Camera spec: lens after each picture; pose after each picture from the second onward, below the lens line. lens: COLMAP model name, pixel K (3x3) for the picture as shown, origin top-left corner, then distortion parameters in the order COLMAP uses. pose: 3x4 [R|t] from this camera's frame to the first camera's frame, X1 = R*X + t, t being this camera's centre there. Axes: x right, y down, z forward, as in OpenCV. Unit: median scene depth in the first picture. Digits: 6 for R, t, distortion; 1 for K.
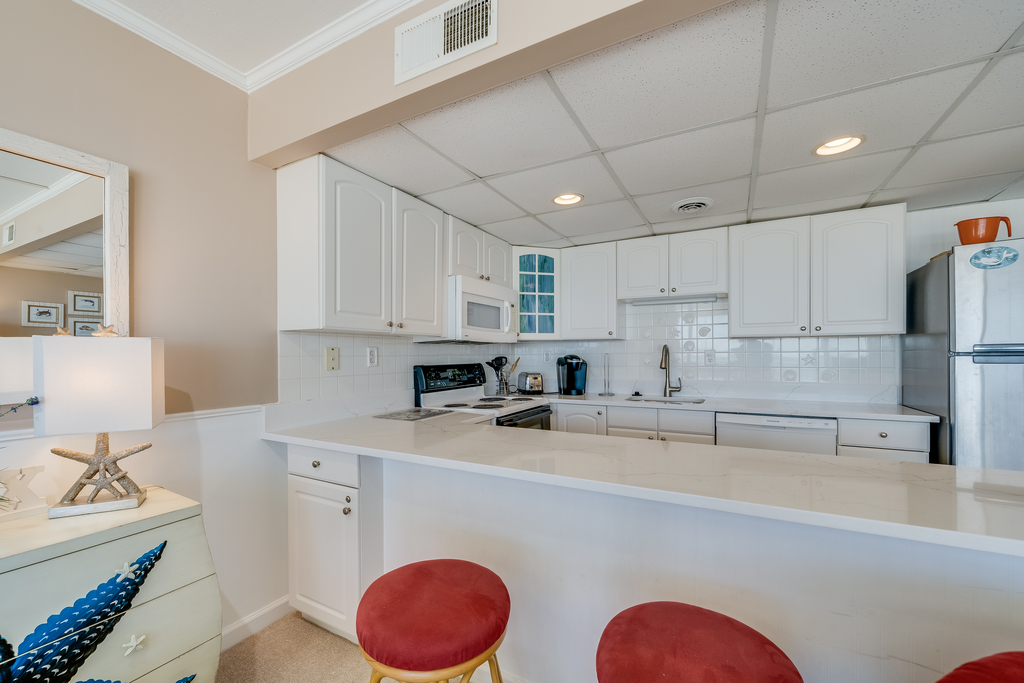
lens RADIAL K [[423.6, 0, 508.2], [0, 423.6, 373.9], [0, 0, 1]] dist [0.000673, -0.000519]
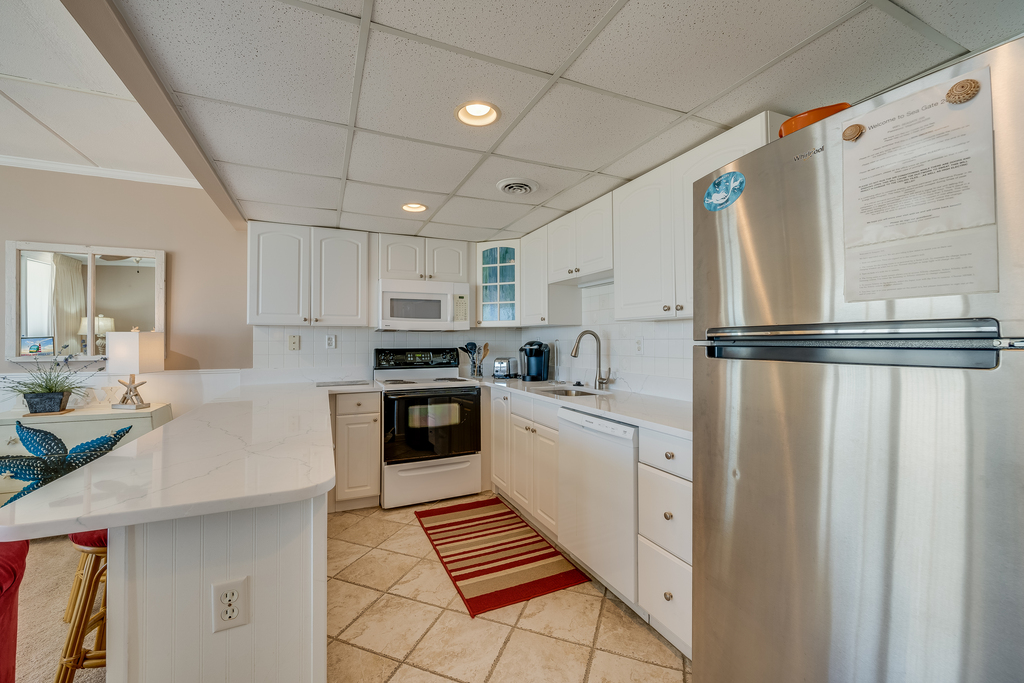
lens RADIAL K [[423.6, 0, 498.8], [0, 423.6, 348.1], [0, 0, 1]] dist [0.000673, -0.000519]
pose [[0.779822, 0.016030, -0.625796, 0.766999], [-0.033038, 0.999333, -0.015572, -0.010943], [0.625129, 0.032819, 0.779831, 0.179588]]
